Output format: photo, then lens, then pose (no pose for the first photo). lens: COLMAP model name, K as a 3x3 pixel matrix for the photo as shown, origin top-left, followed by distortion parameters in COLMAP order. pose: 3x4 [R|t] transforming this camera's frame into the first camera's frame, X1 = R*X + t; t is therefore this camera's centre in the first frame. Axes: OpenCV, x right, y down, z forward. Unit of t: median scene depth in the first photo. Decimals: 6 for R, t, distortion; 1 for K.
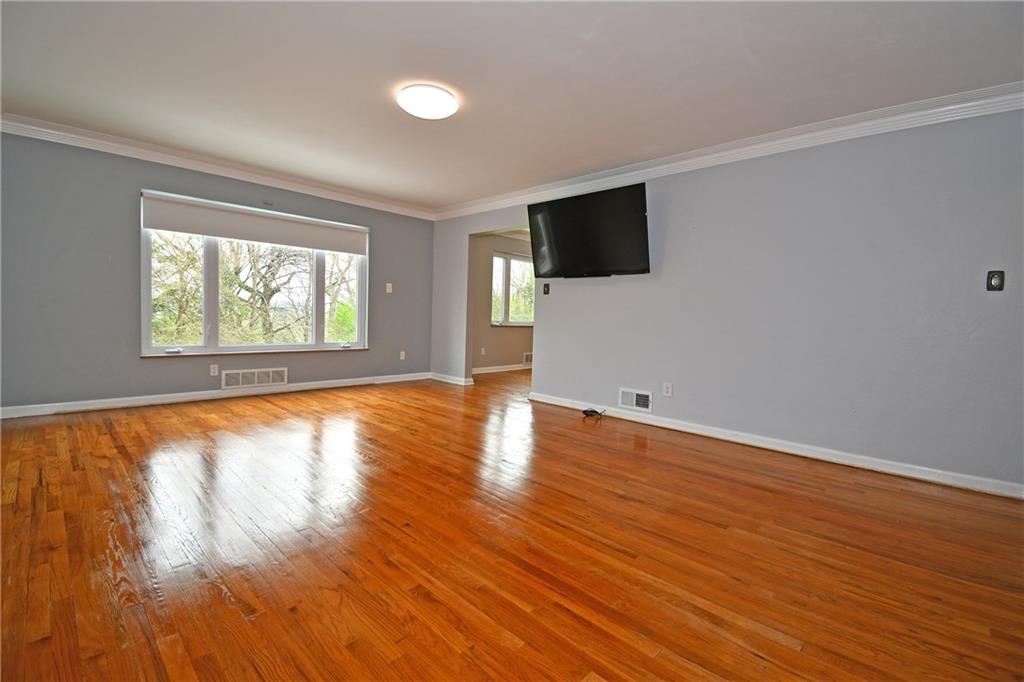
lens RADIAL K [[446.8, 0, 510.9], [0, 446.8, 338.0], [0, 0, 1]] dist [0.021250, -0.025754]
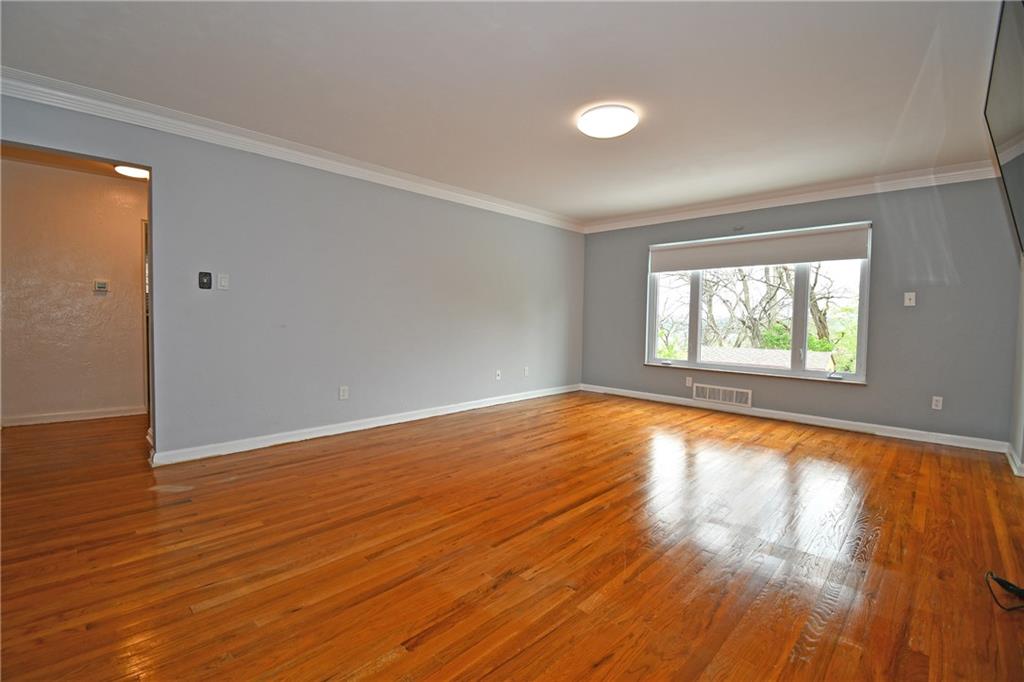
lens RADIAL K [[446.8, 0, 510.9], [0, 446.8, 338.0], [0, 0, 1]] dist [0.021250, -0.025754]
pose [[-0.005535, 0.008775, -0.999946, 0.592032], [-0.070532, 0.997468, 0.009143, -0.024331], [0.997494, 0.070579, -0.004902, 0.587470]]
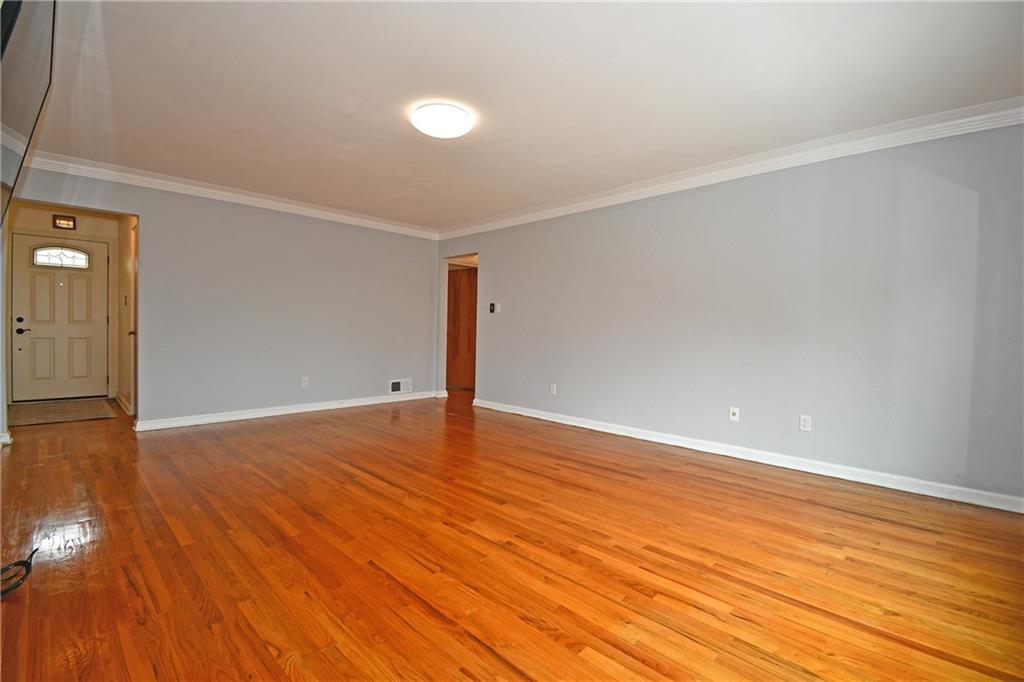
lens RADIAL K [[454.5, 0, 512.0], [0, 454.5, 341.0], [0, 0, 1]] dist [-0.001377, -0.000322]
pose [[-0.998539, -0.054033, 0.000112, -0.260032], [-0.053831, 0.994979, 0.084372, -0.100020], [-0.004670, 0.084242, -0.996434, 1.450606]]
